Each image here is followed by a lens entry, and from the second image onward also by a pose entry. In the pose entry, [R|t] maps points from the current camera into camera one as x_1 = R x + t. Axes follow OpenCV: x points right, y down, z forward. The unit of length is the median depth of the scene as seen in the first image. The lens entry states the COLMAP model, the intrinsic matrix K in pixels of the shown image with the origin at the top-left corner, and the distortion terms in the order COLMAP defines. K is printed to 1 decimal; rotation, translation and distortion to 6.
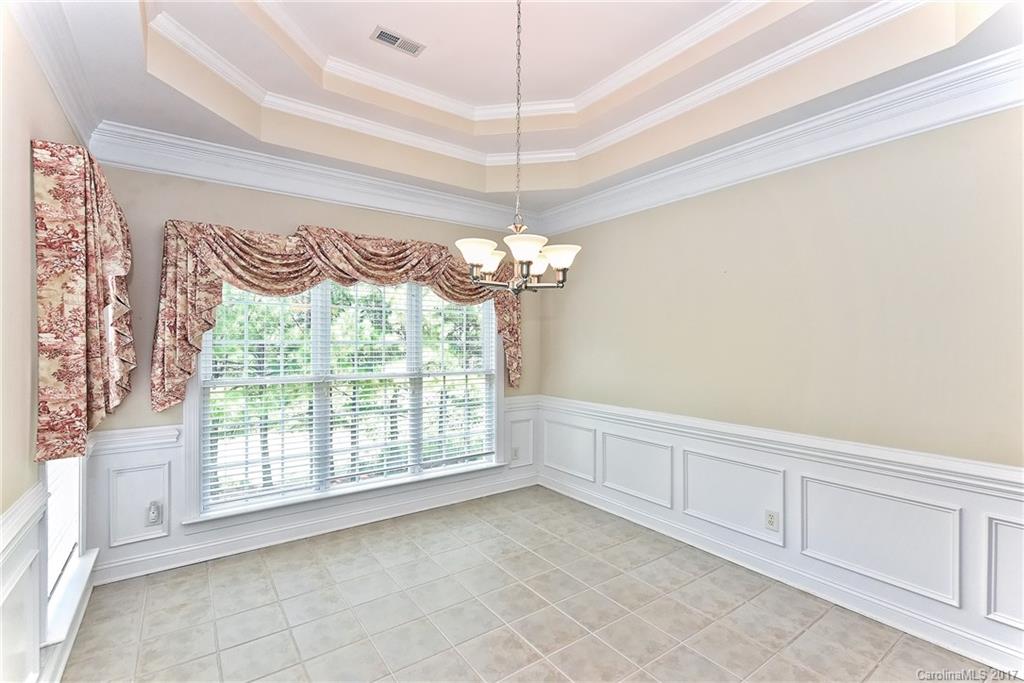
lens RADIAL K [[457.6, 0, 513.0], [0, 457.6, 340.4], [0, 0, 1]] dist [0.001411, -0.000401]
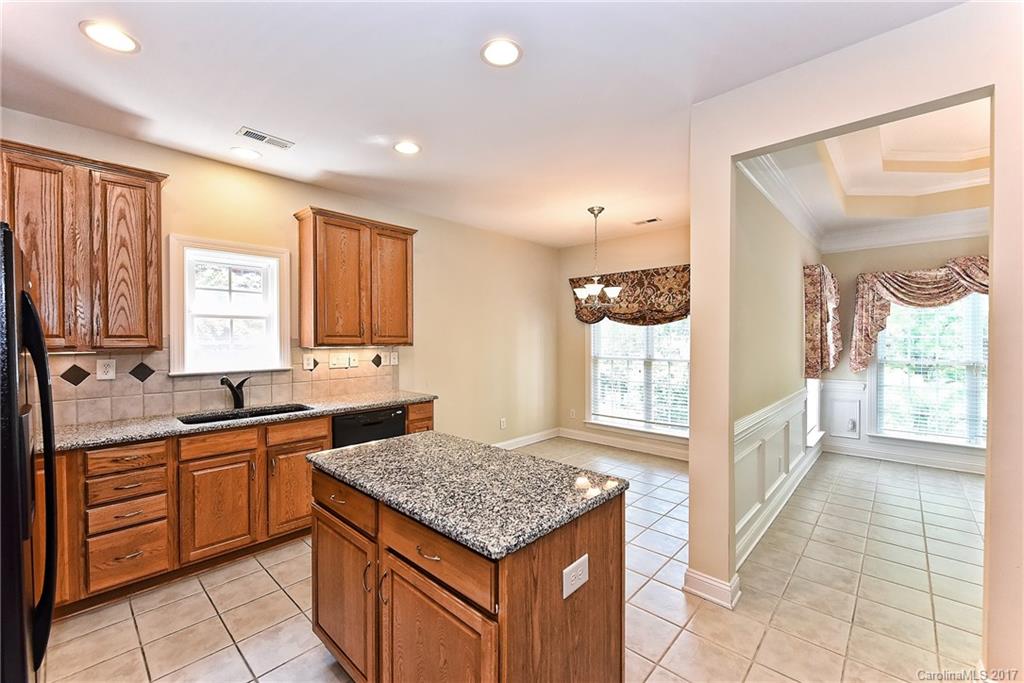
lens RADIAL K [[420.2, 0, 513.1], [0, 420.2, 342.9], [0, 0, 1]] dist [0.002540, -0.000186]
pose [[0.192218, 0.005816, -0.981335, 0.712626], [0.002877, 0.999975, 0.006490, 0.011333], [0.981348, -0.004071, 0.192196, -0.776420]]
